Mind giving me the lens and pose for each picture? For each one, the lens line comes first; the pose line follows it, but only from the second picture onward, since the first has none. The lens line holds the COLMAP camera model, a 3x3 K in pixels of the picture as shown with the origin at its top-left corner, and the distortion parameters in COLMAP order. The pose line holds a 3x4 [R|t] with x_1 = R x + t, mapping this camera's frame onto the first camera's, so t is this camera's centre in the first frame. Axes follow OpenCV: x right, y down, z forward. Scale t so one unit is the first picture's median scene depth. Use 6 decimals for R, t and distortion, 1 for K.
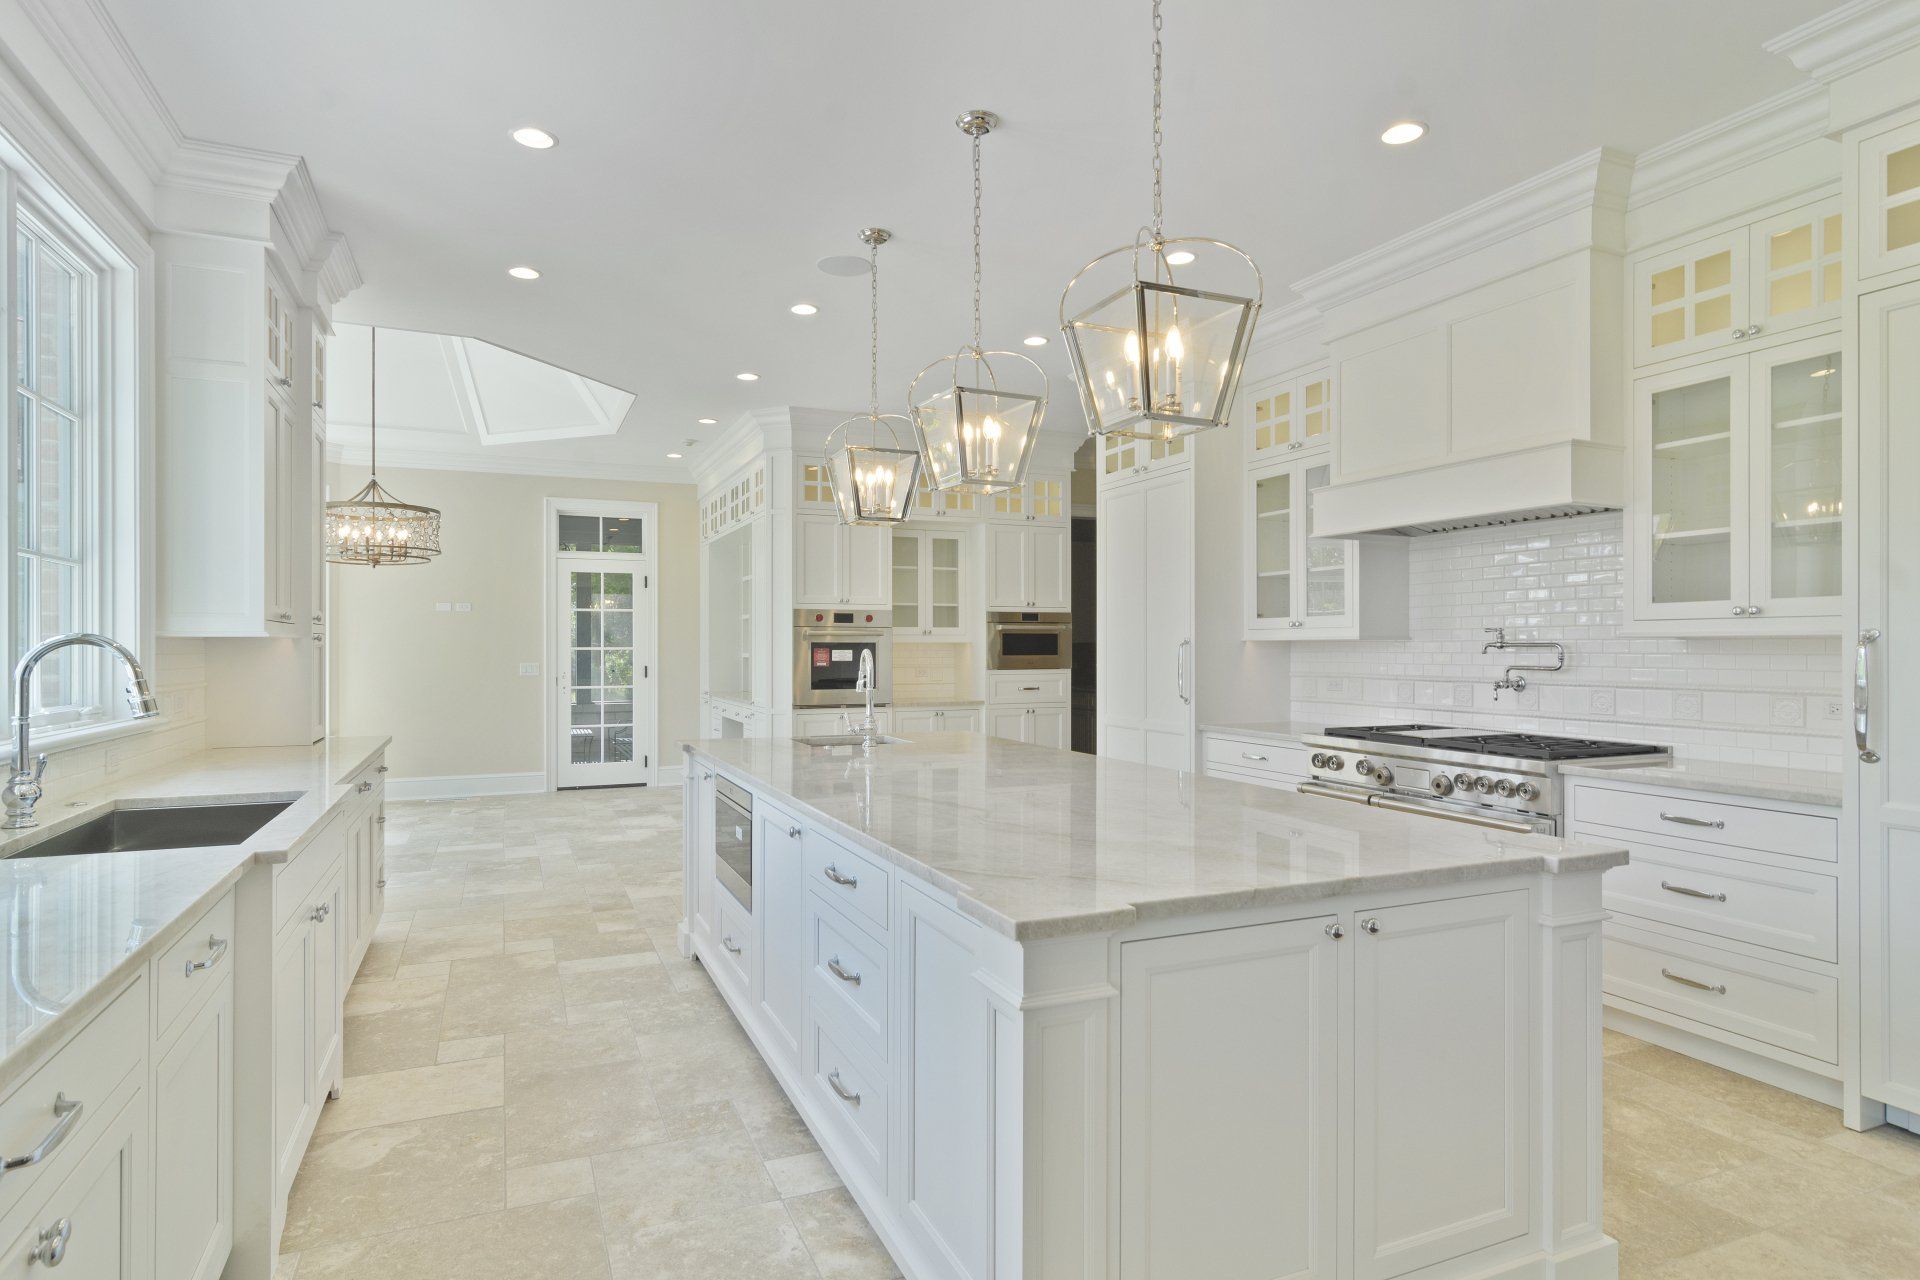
lens RADIAL K [[1052.7, 0, 951.1], [0, 1052.7, 646.3], [0, 0, 1]] dist [-0.001647, -0.008846]
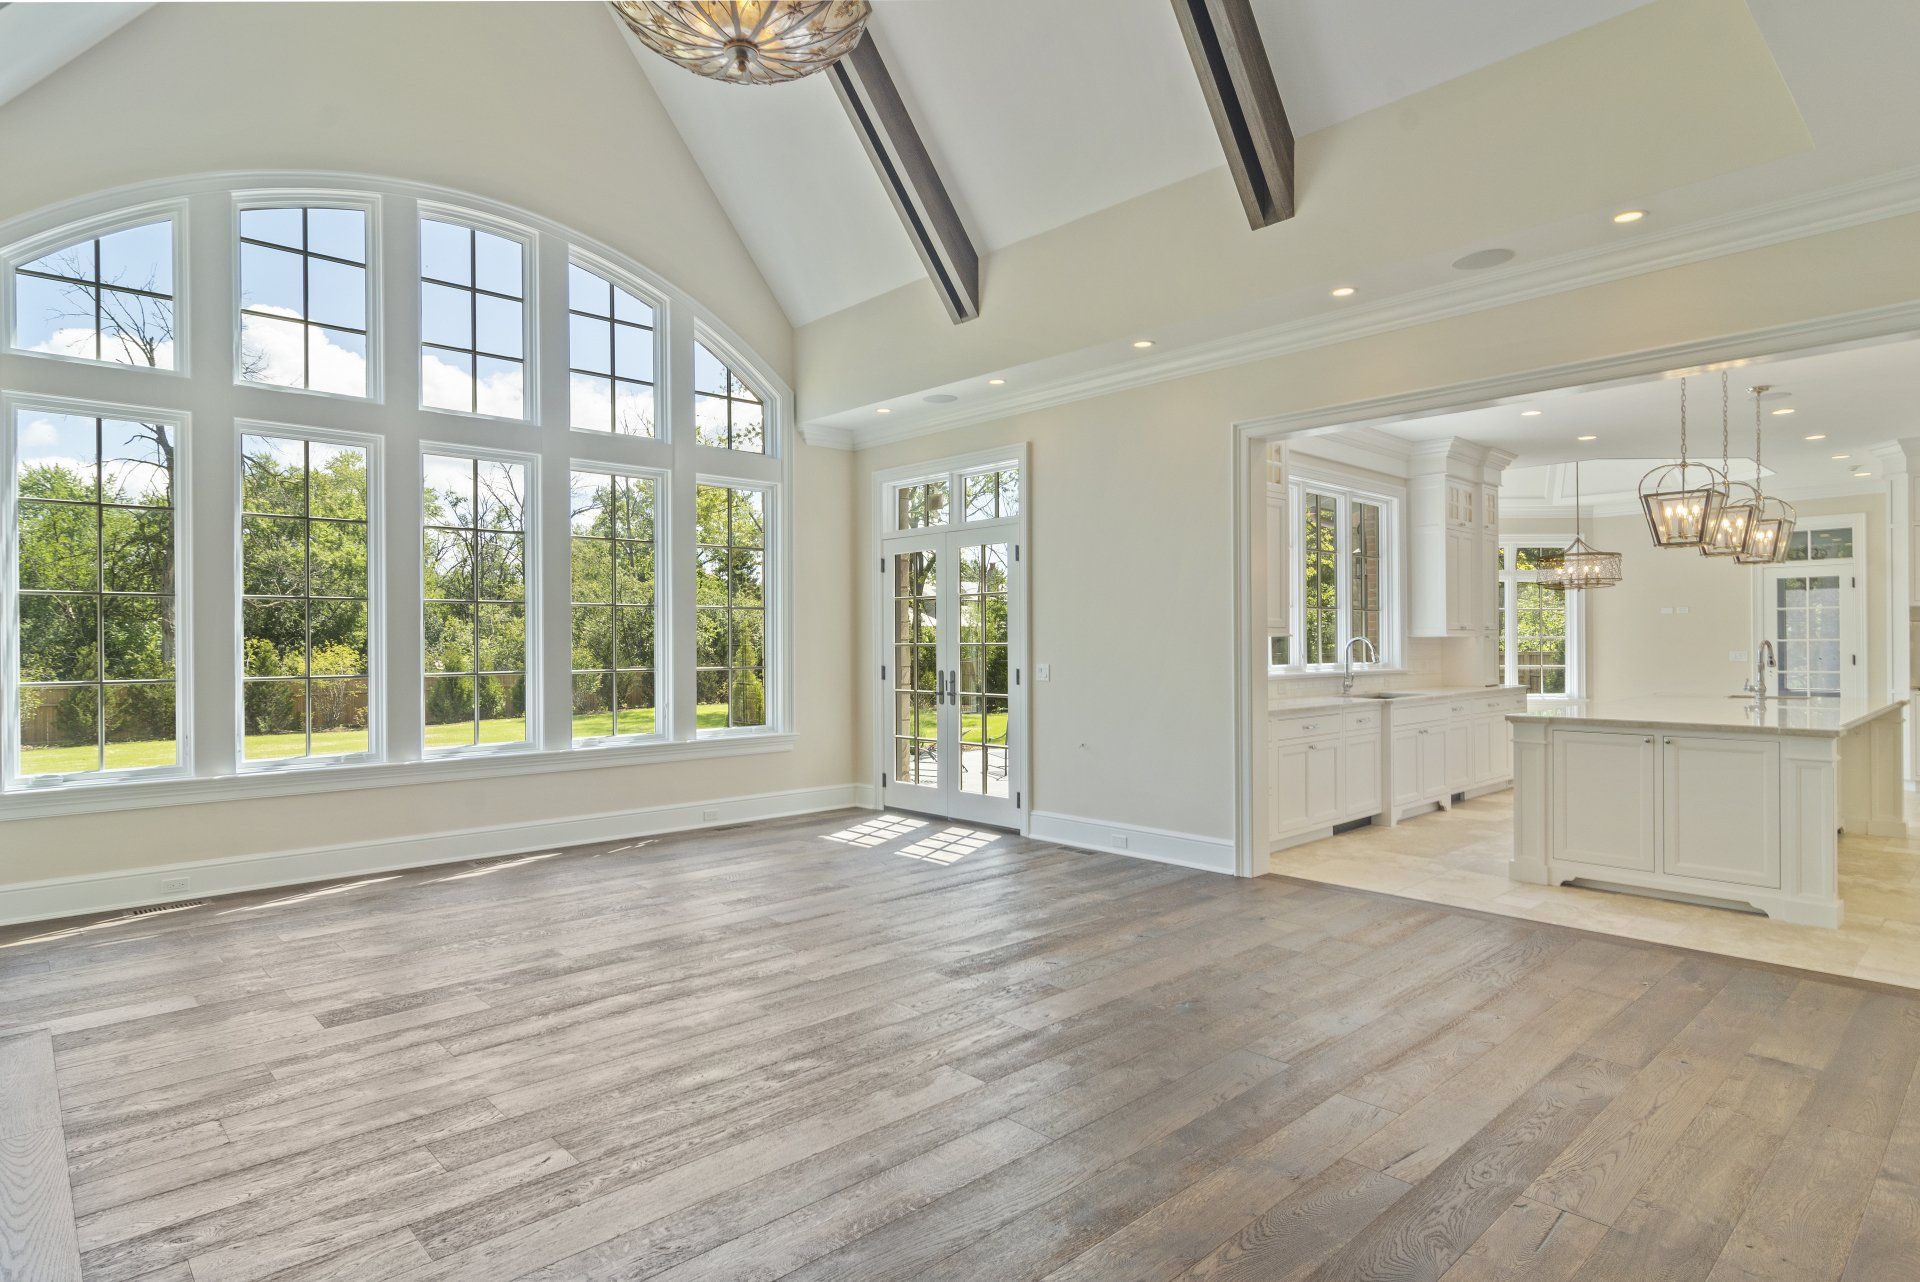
lens RADIAL K [[1052.7, 0, 954.4], [0, 1052.7, 633.5], [0, 0, 1]] dist [-0.001647, -0.008846]
pose [[0.343245, -0.011220, -0.939179, 0.656915], [0.006221, 0.999934, -0.009672, 0.000448], [0.939225, -0.002523, 0.343292, -0.471390]]
